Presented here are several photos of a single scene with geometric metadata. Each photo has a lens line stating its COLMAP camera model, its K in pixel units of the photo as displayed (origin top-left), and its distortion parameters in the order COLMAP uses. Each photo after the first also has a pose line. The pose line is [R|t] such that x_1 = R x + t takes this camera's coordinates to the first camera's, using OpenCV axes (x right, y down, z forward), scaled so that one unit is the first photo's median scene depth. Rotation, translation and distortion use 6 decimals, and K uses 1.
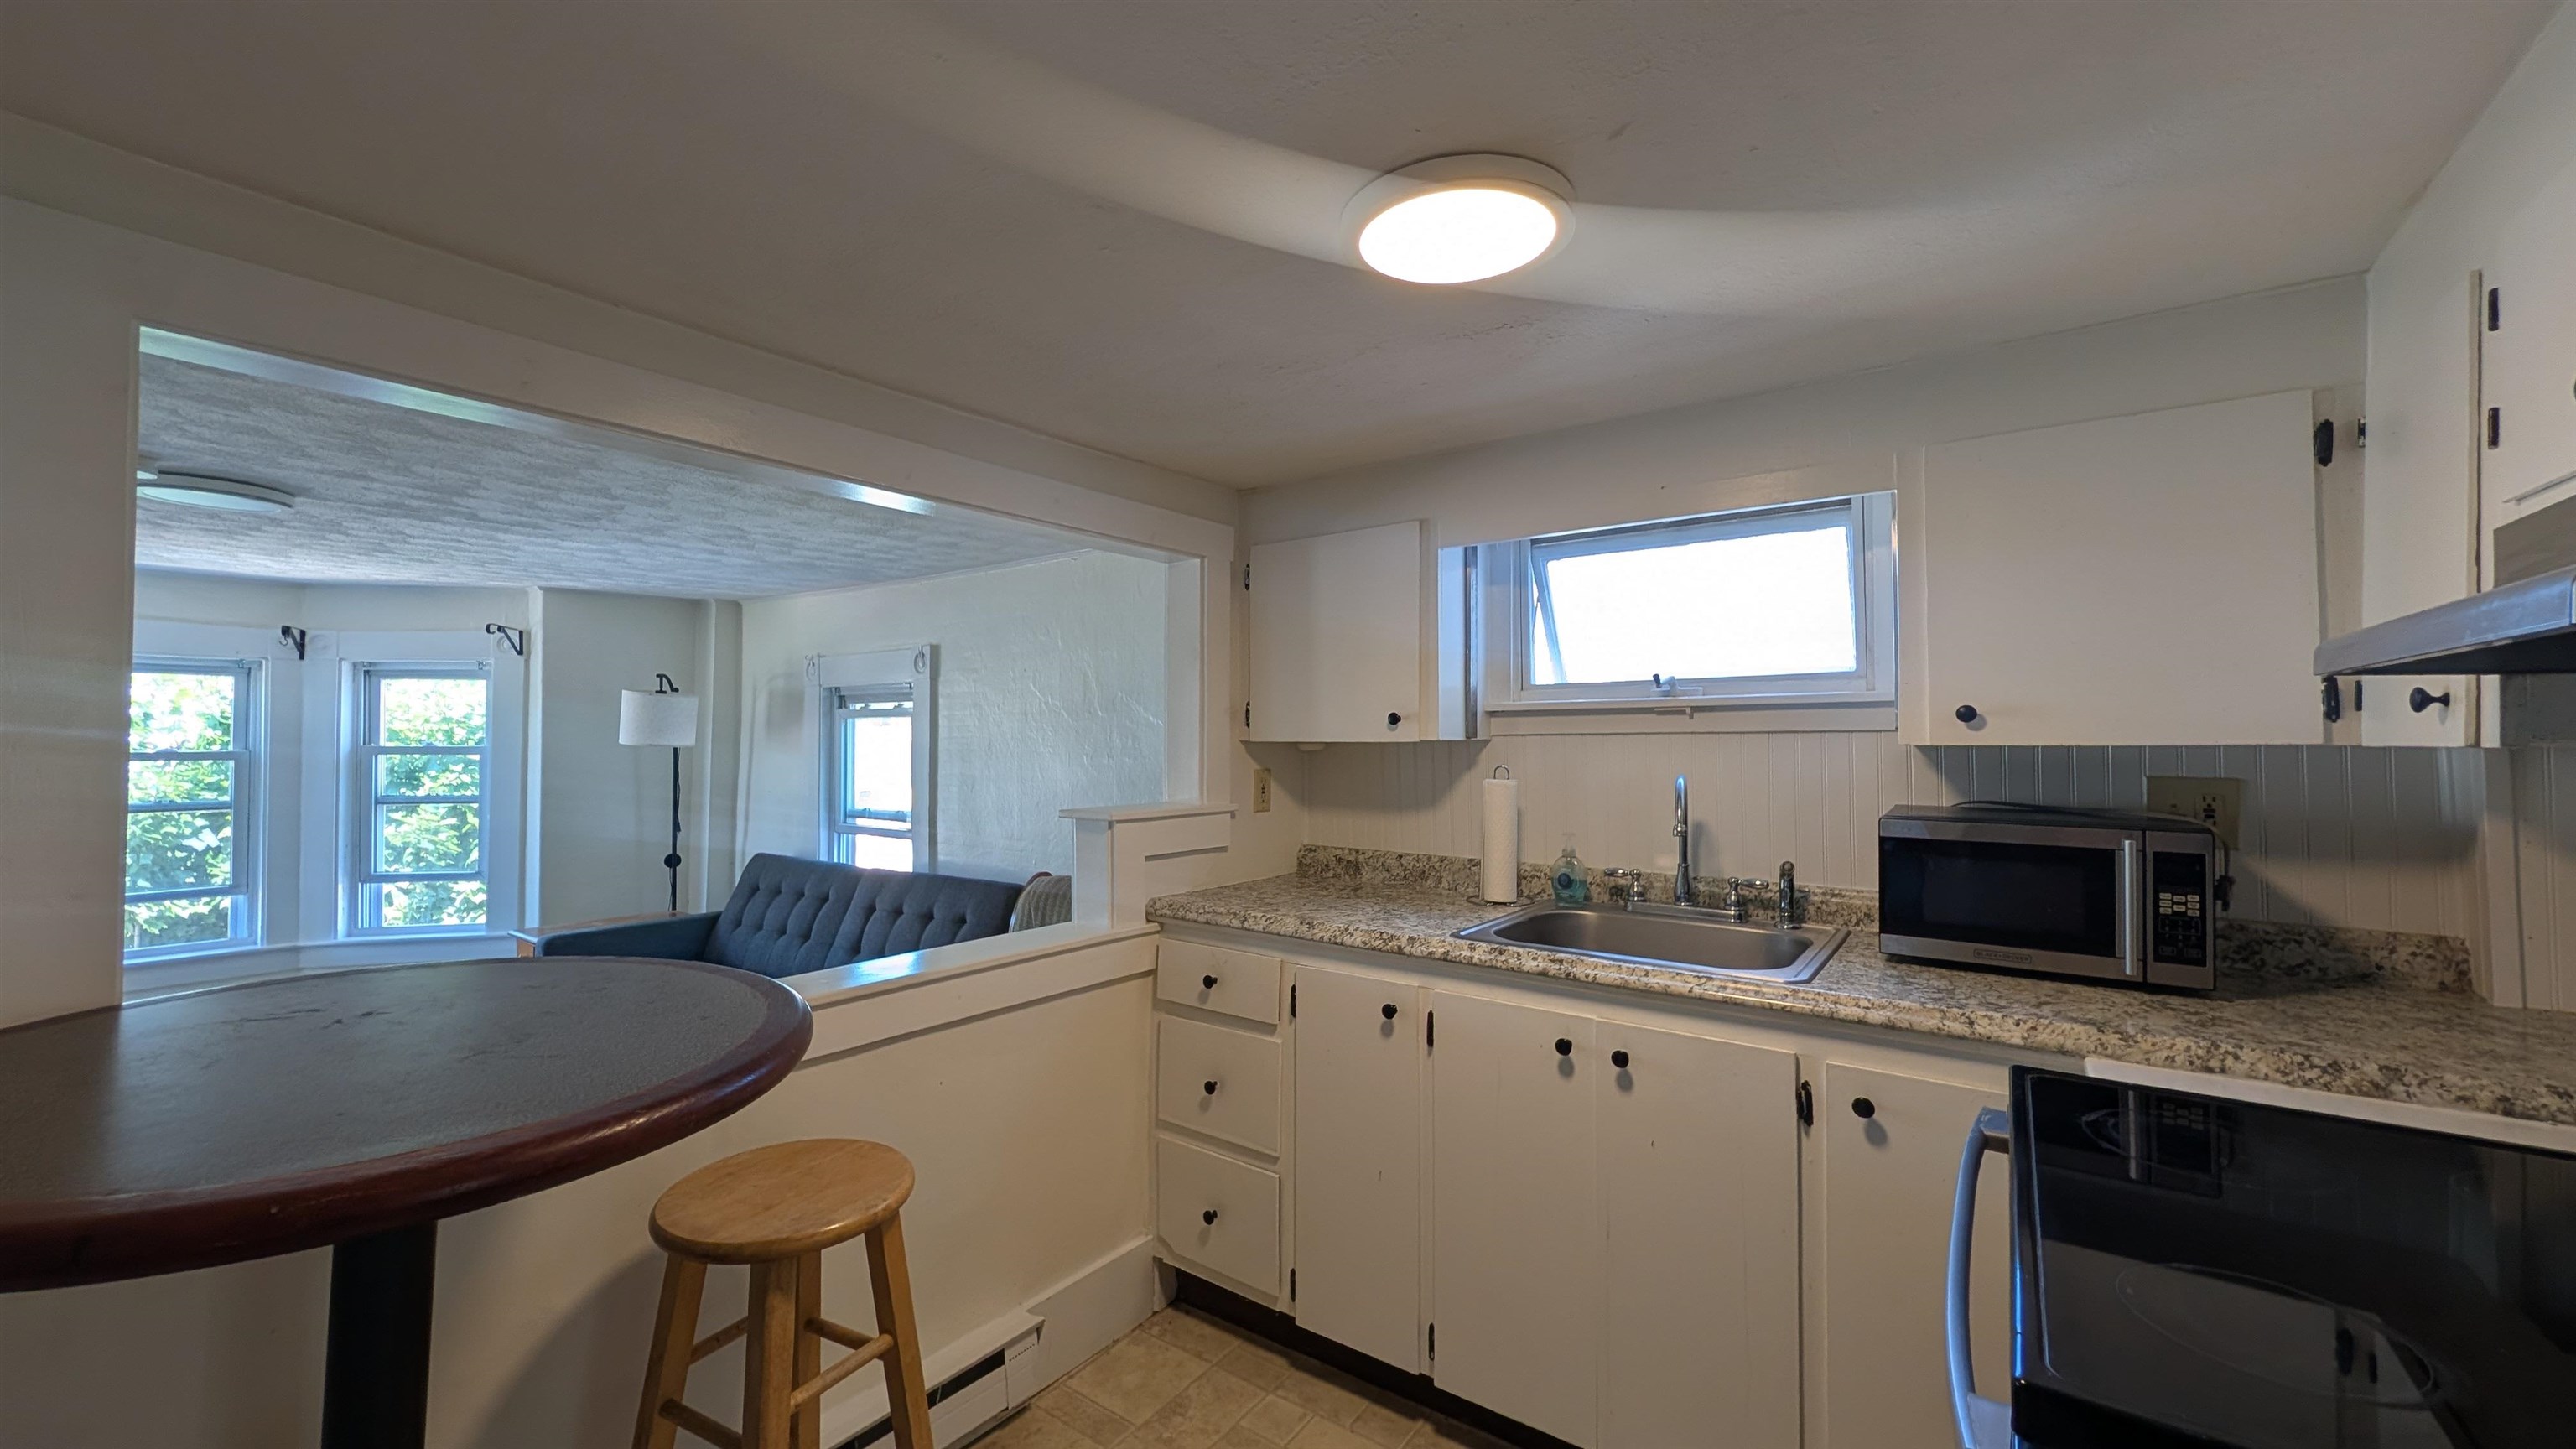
lens RADIAL K [[992.1, 0, 1289.6], [0, 992.1, 719.8], [0, 0, 1]] dist [0.002781, -0.000412]
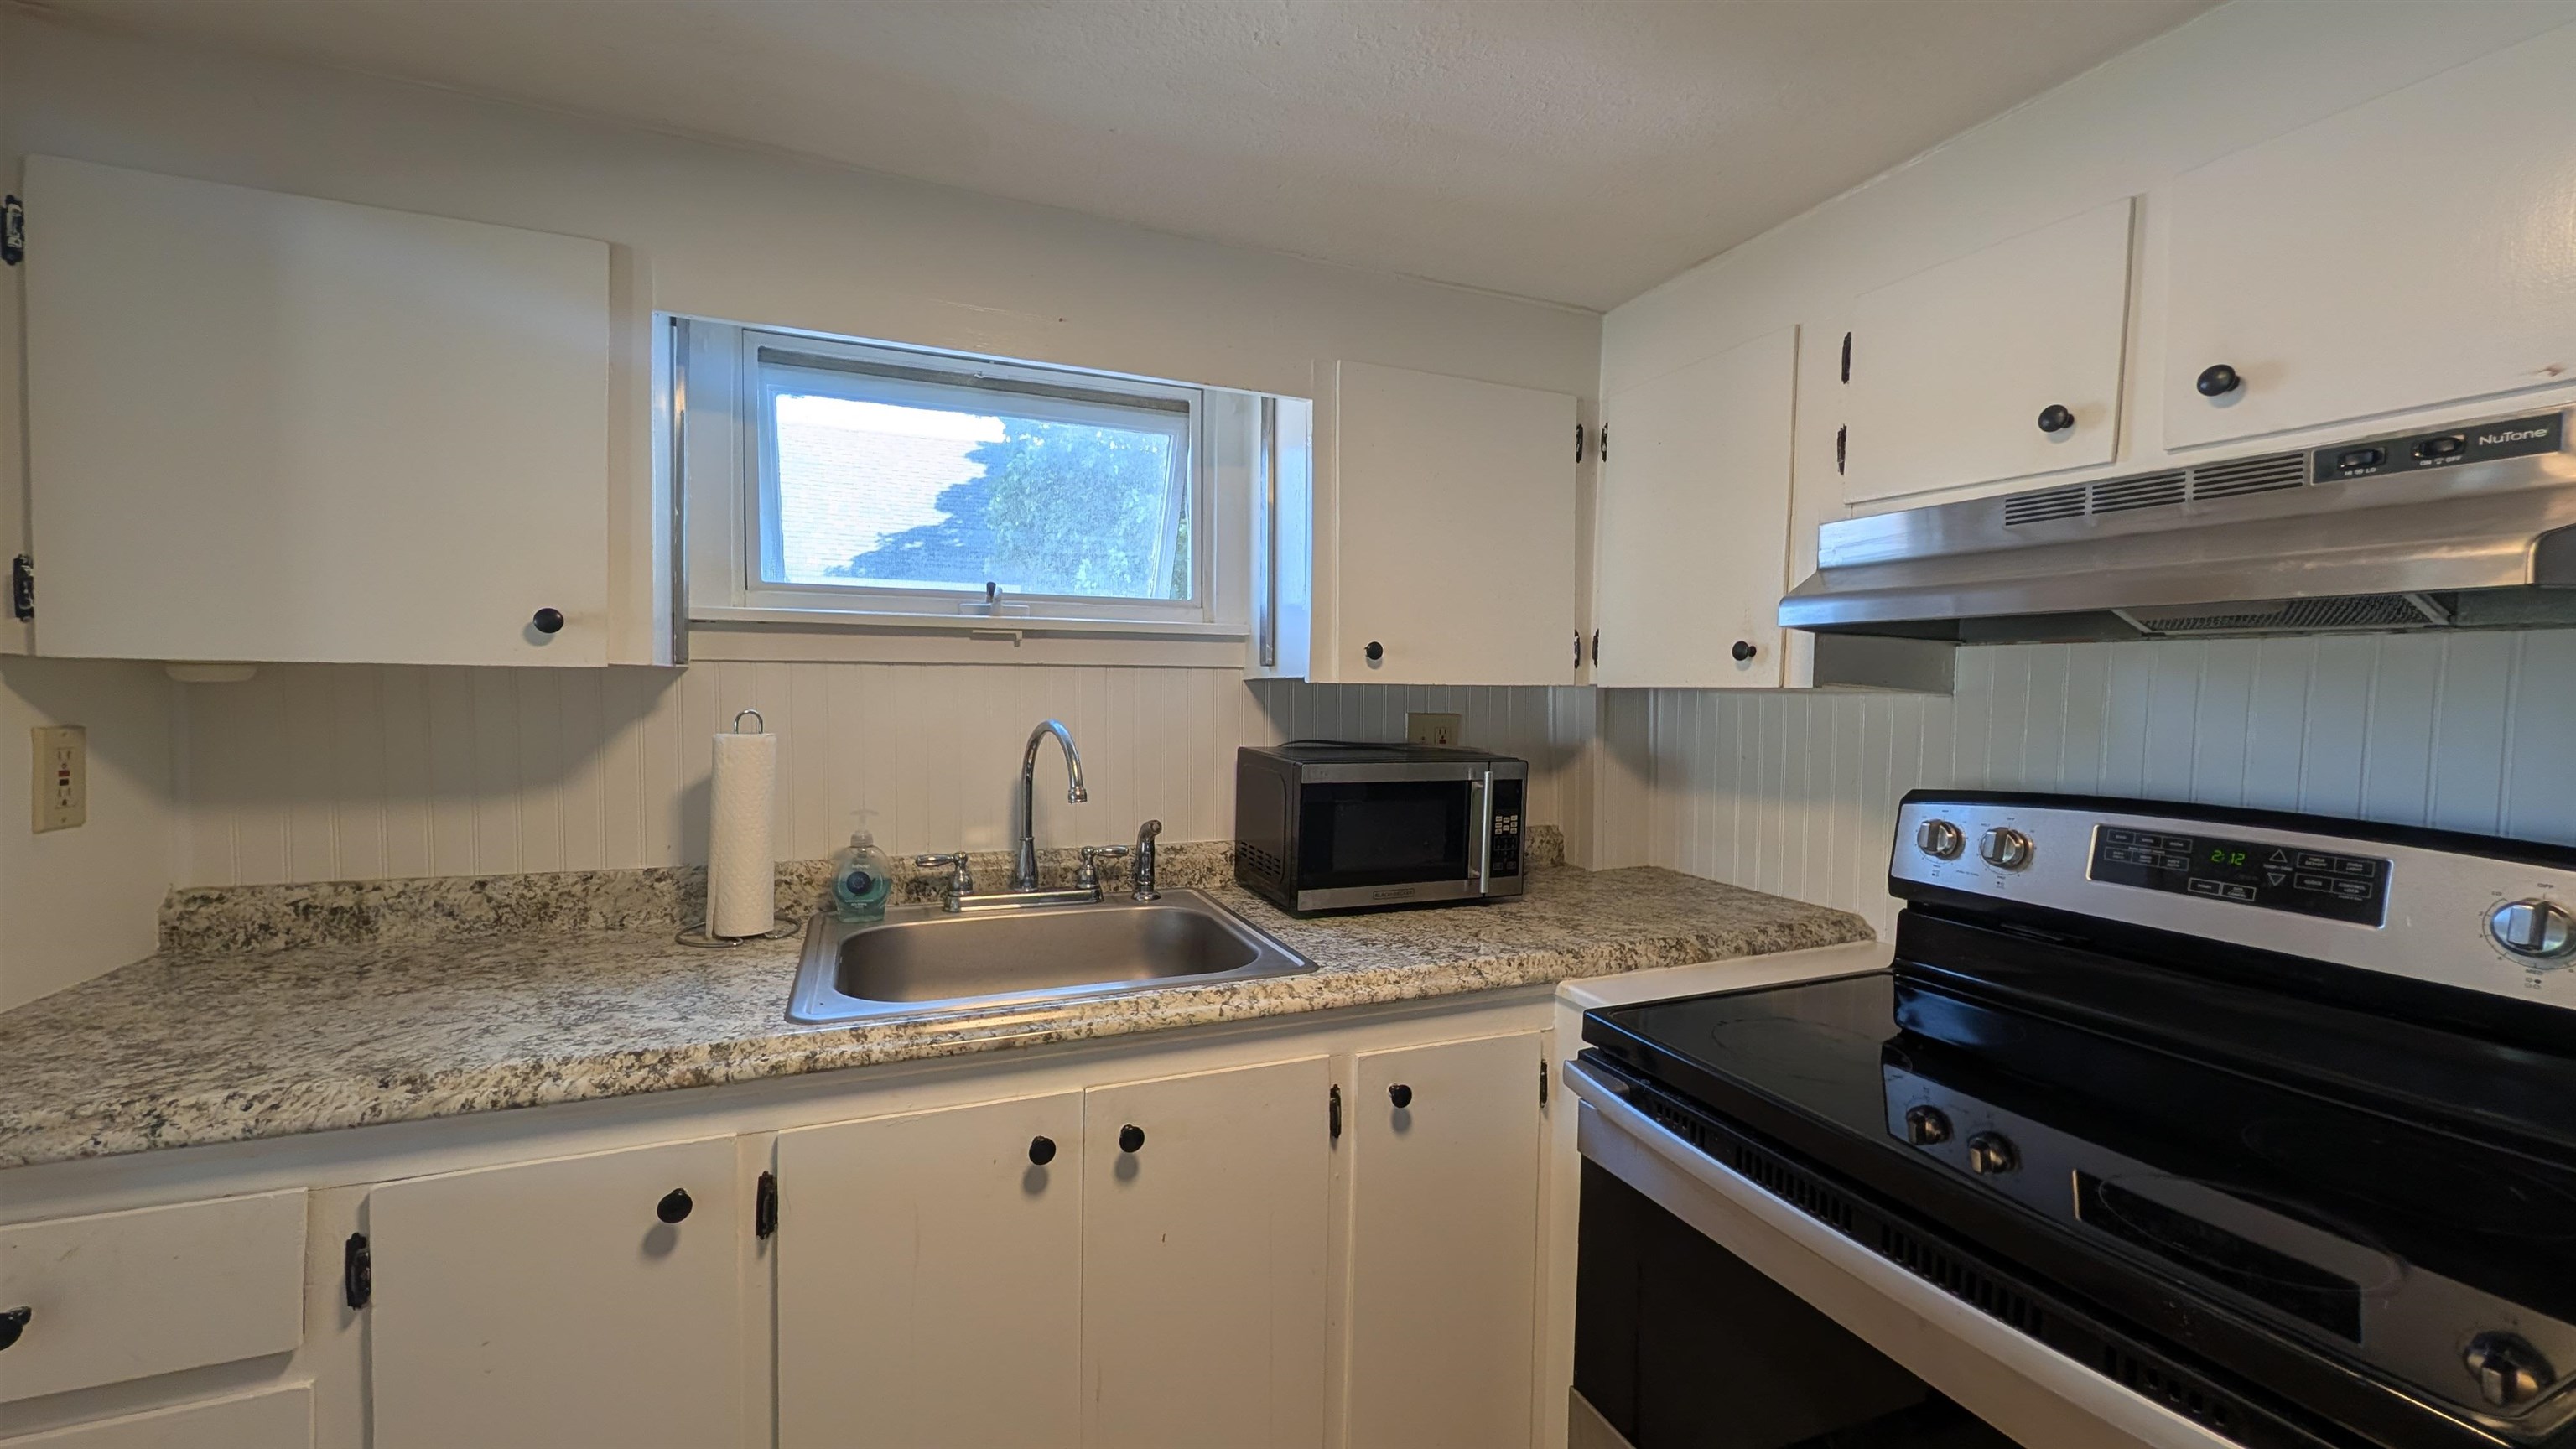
lens RADIAL K [[992.1, 0, 1286.4], [0, 992.1, 714.2], [0, 0, 1]] dist [0.002781, -0.000412]
pose [[0.517914, -0.014446, 0.855311, -0.121941], [-0.030885, 0.998890, 0.035573, 0.015216], [-0.854875, -0.044841, 0.516893, 0.367832]]
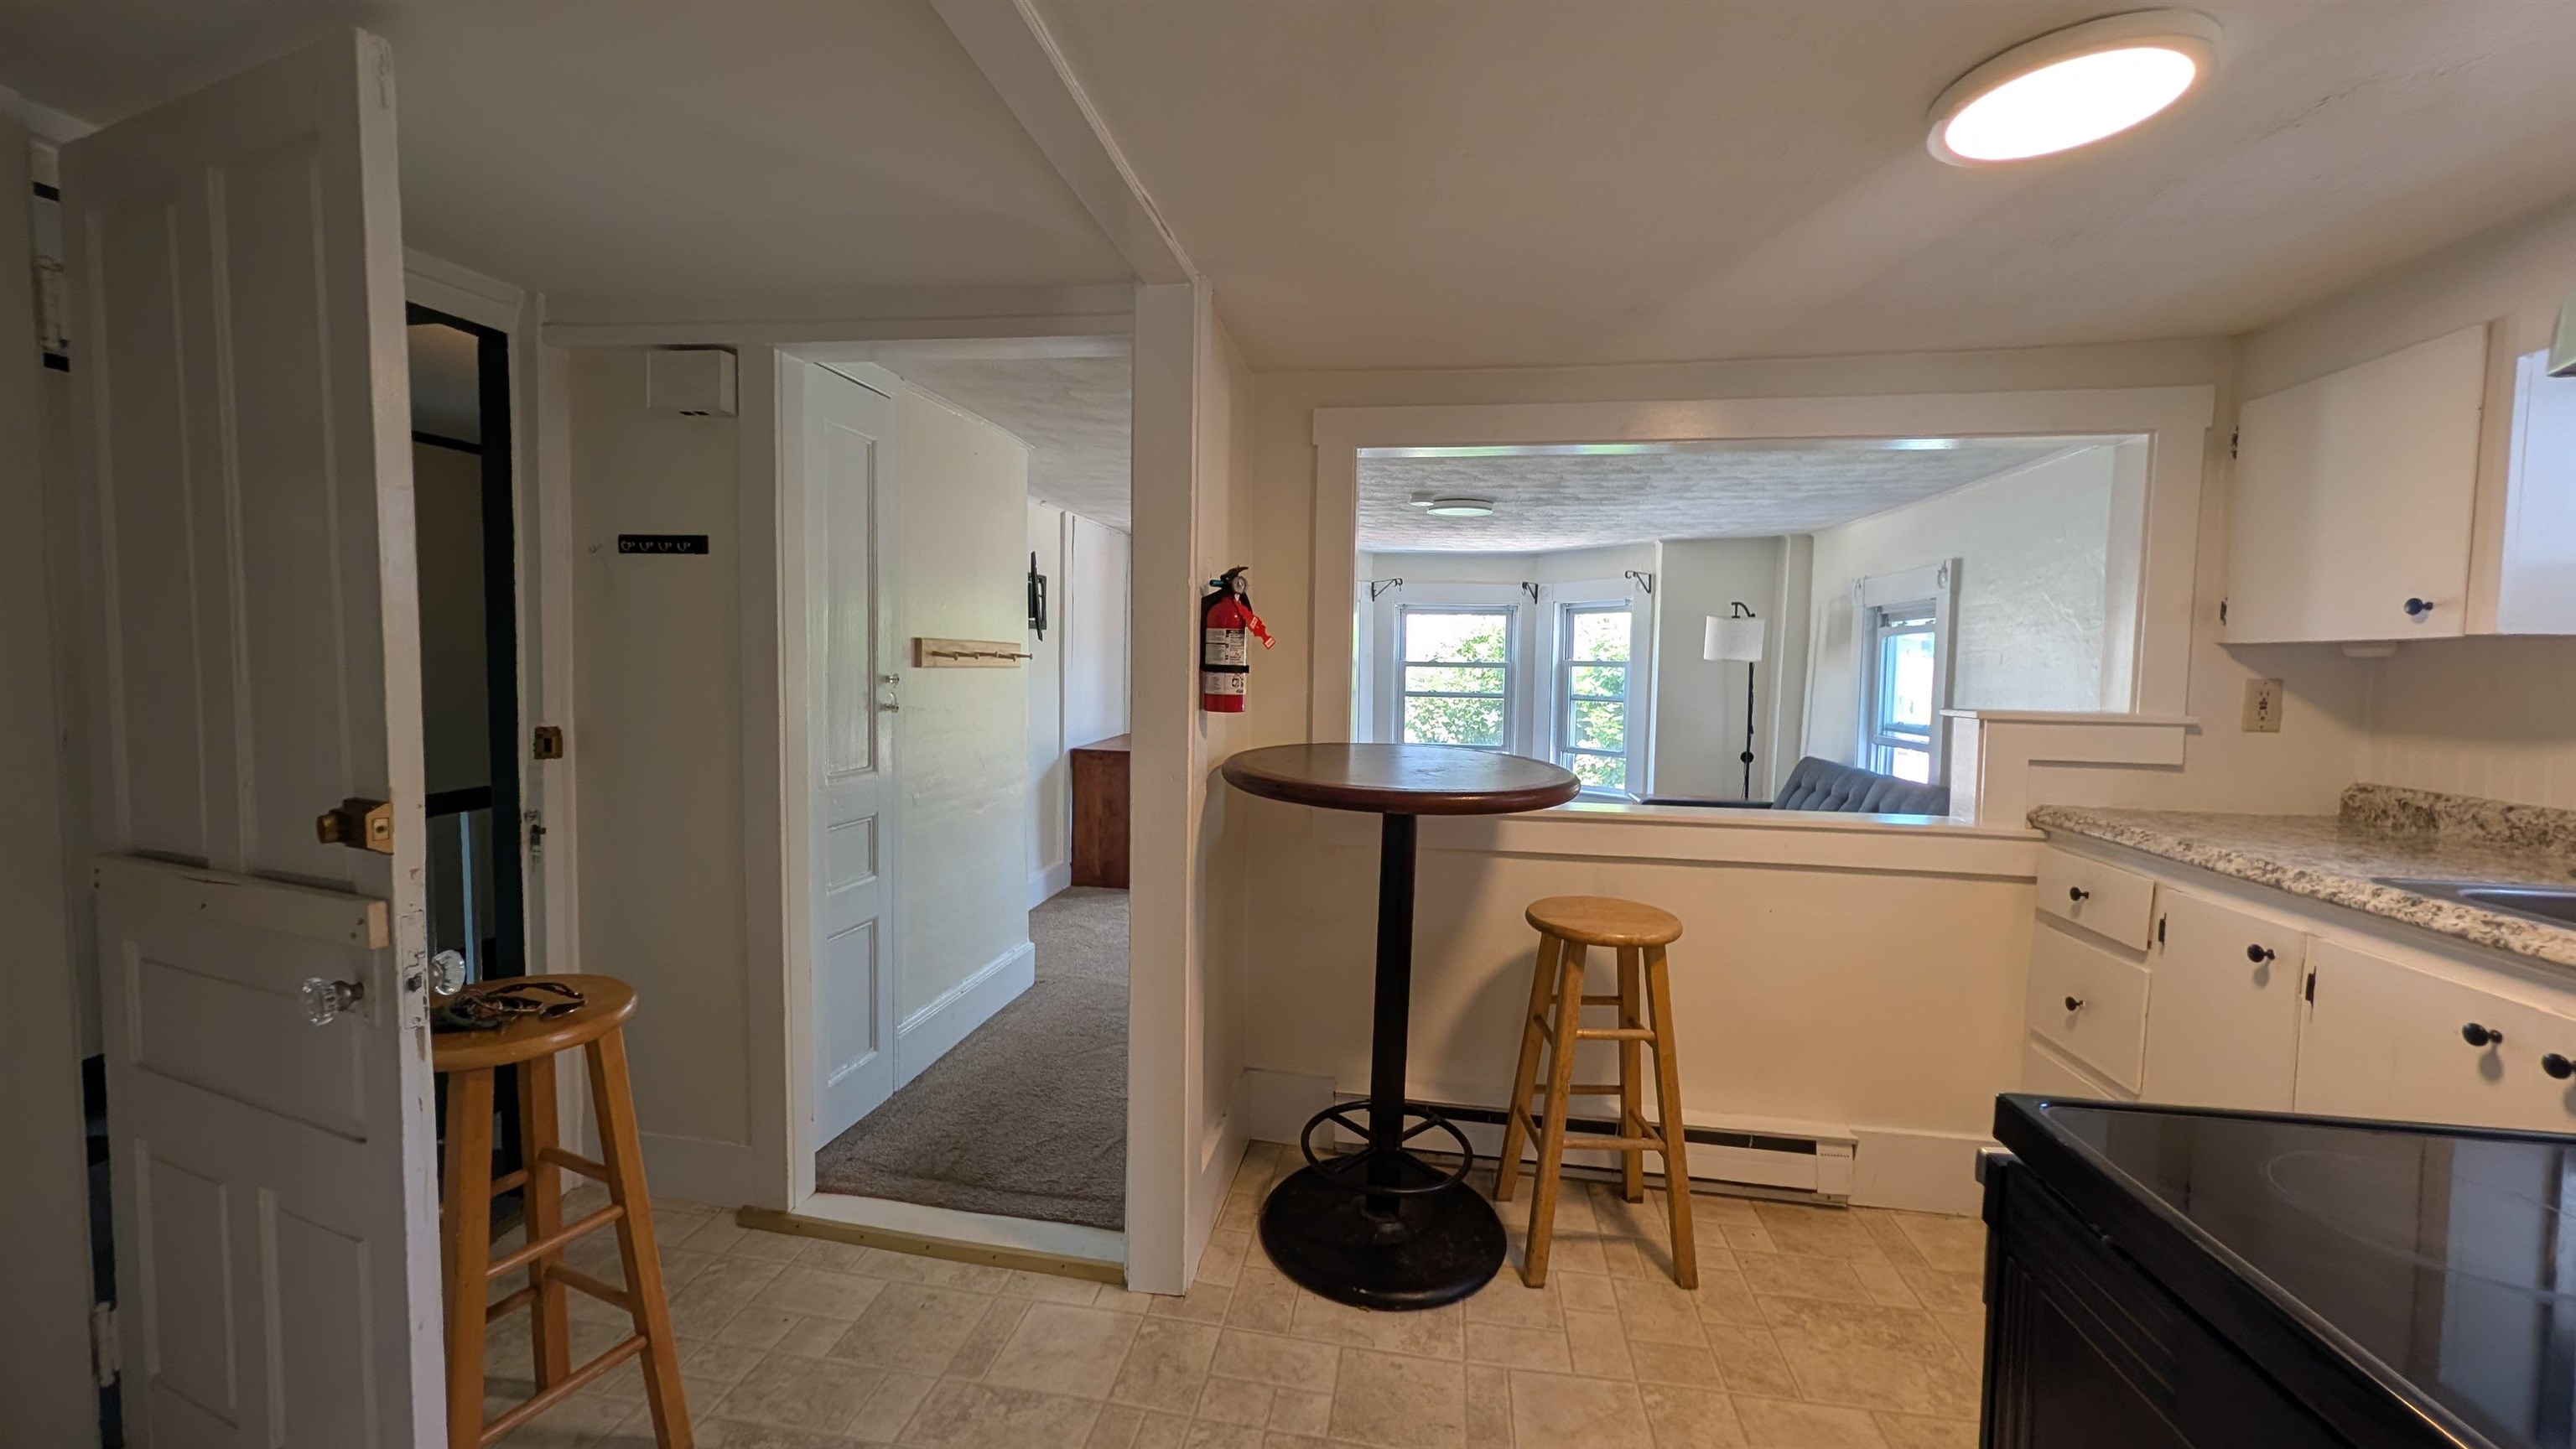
lens RADIAL K [[992.1, 0, 1283.8], [0, 992.1, 717.5], [0, 0, 1]] dist [0.002781, -0.000412]
pose [[0.452164, 0.056194, -0.890163, 0.347793], [0.000015, 0.998013, 0.063010, 0.031251], [0.891935, -0.028504, 0.451264, -0.079809]]
